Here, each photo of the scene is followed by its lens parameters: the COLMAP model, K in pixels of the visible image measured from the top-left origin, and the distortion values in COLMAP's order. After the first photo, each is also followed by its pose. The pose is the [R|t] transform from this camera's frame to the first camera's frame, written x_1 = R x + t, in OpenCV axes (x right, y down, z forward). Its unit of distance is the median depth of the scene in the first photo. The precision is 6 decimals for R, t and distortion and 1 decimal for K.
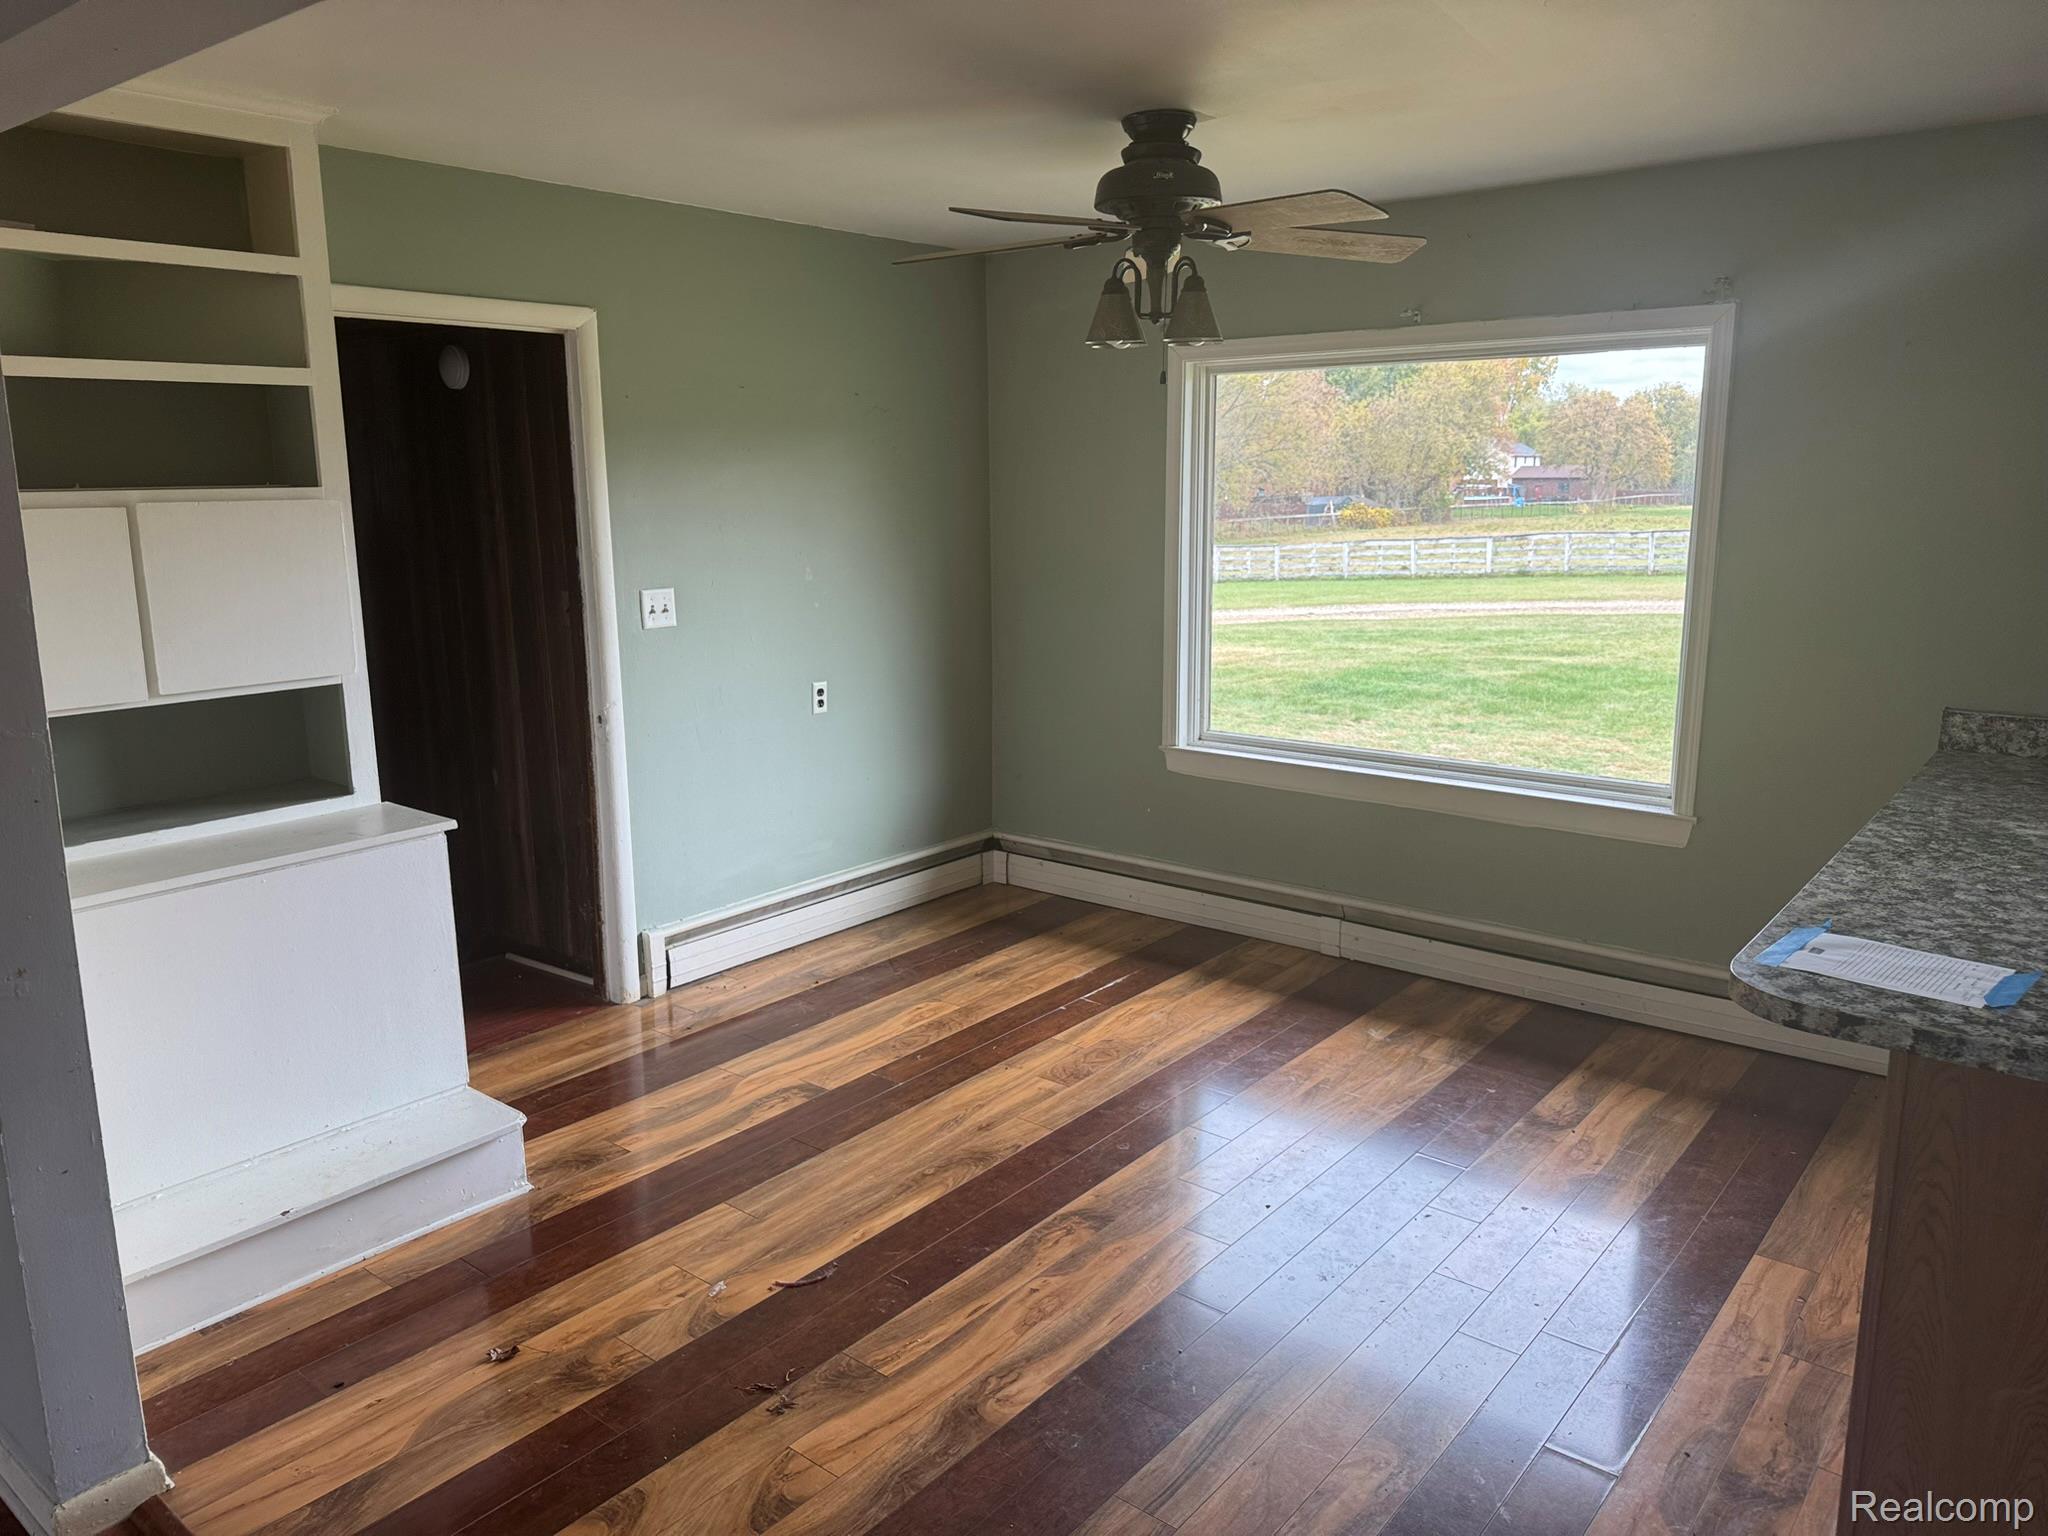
lens RADIAL K [[1437.9, 0, 1026.2], [0, 1437.9, 766.5], [0, 0, 1]] dist [0.040098, -0.041891]
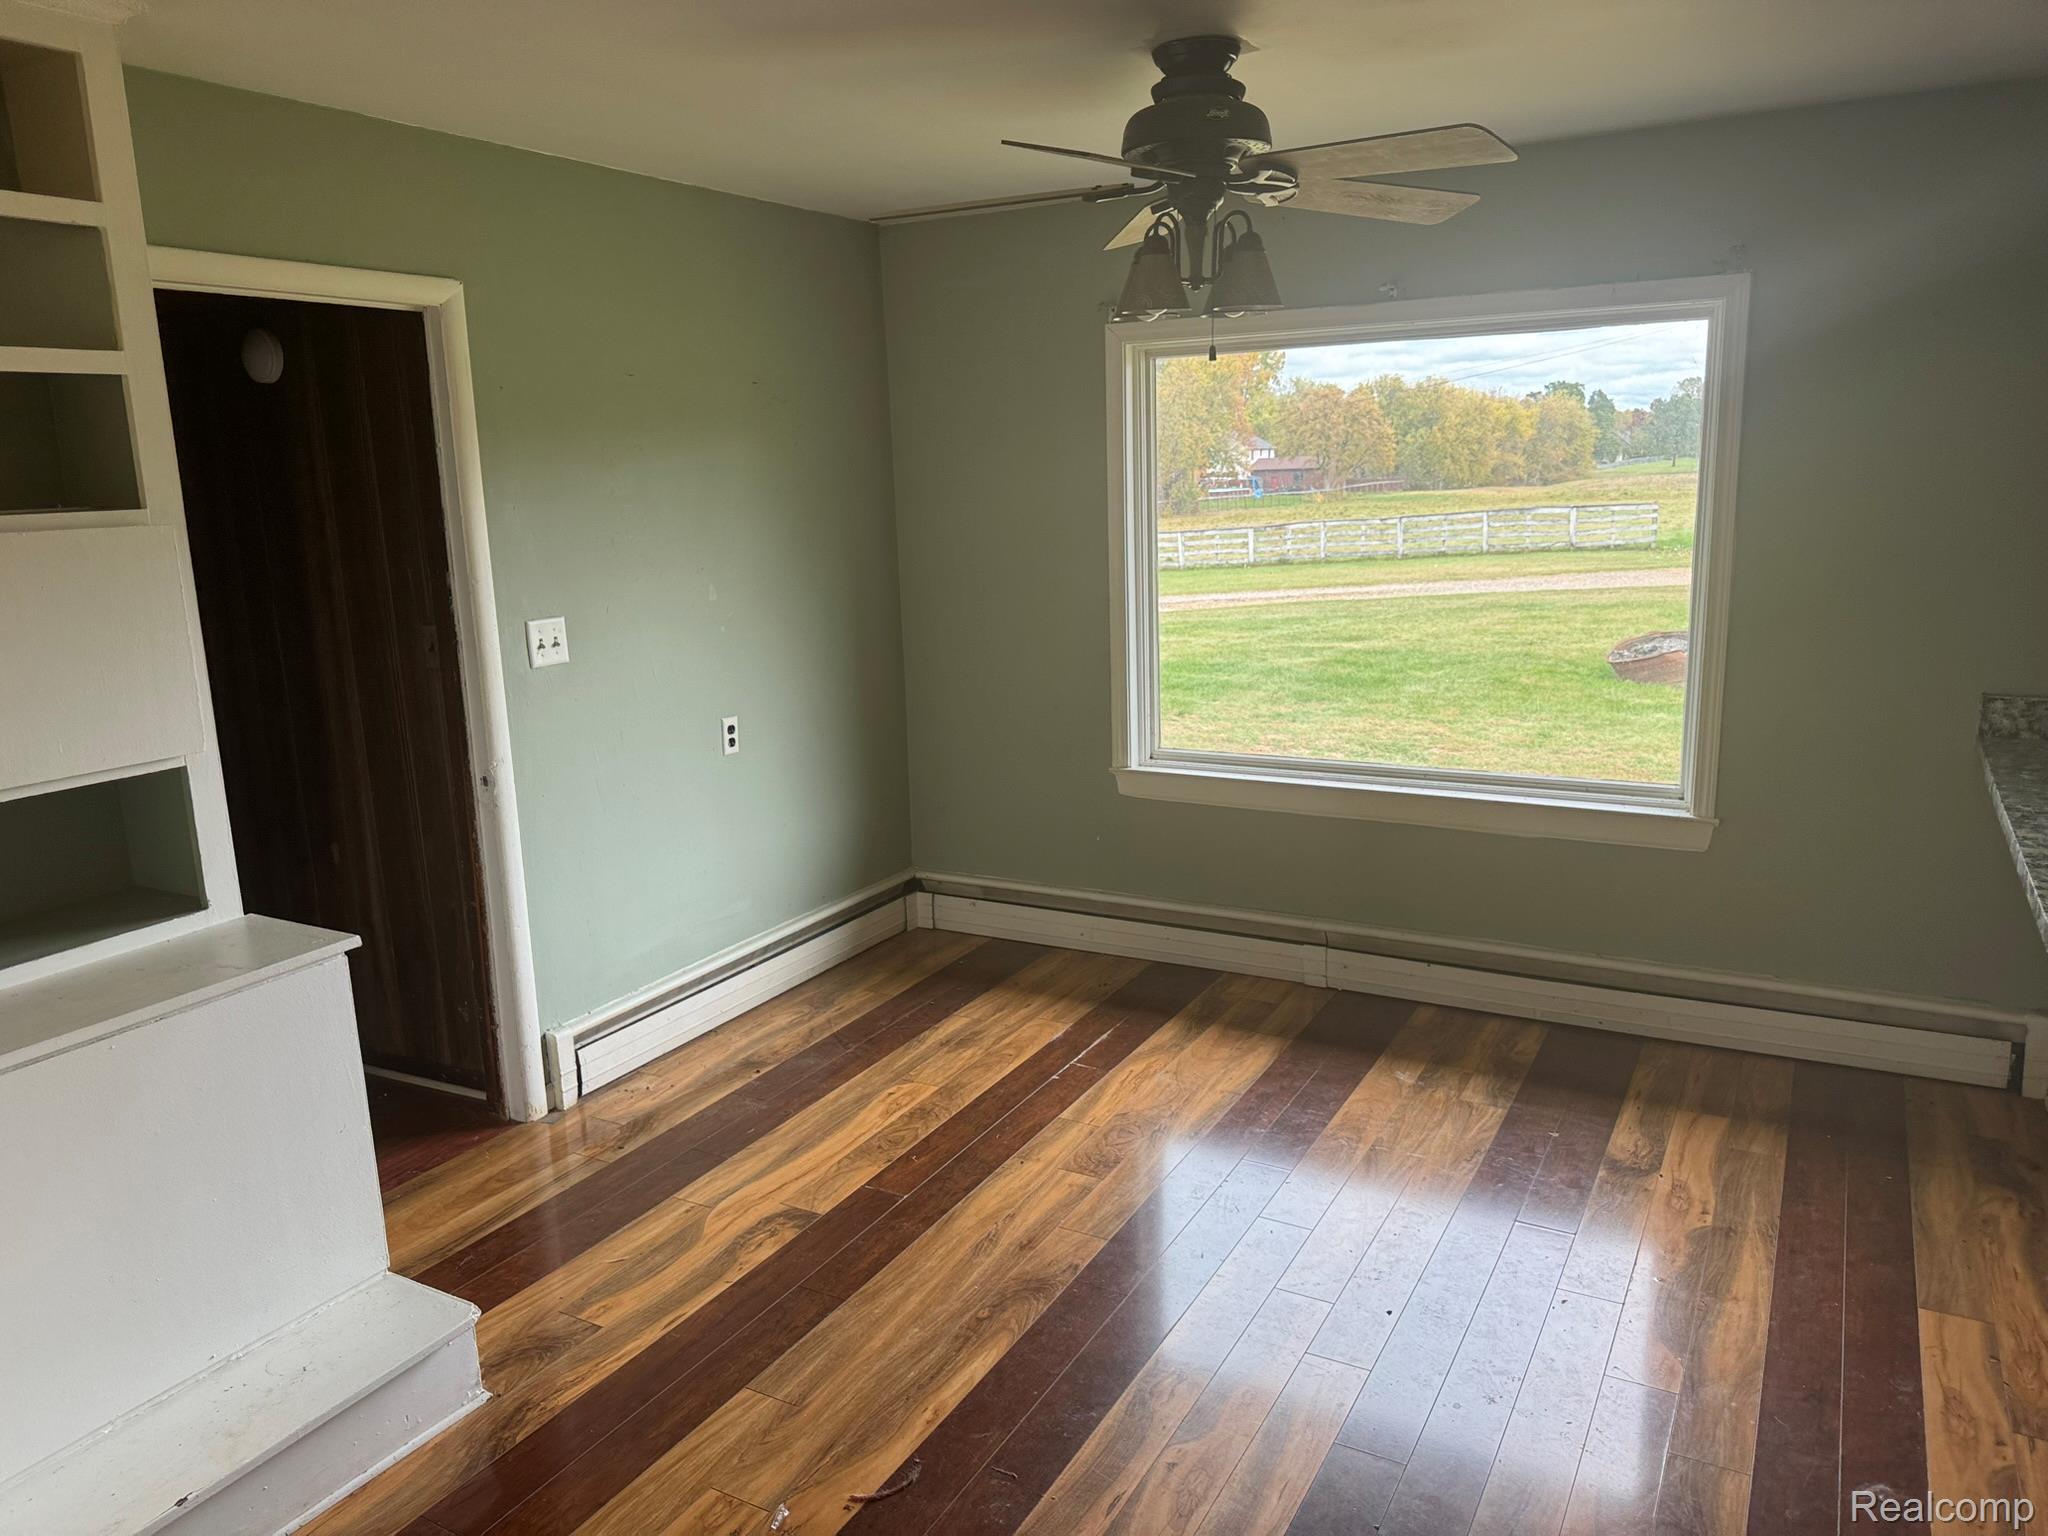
lens RADIAL K [[1437.9, 0, 1035.0], [0, 1437.9, 762.8], [0, 0, 1]] dist [0.040098, -0.041891]
pose [[0.984134, -0.056032, 0.168349, -0.133226], [0.056289, 0.998409, 0.003248, -0.029815], [-0.168263, 0.006280, 0.985722, 0.143730]]
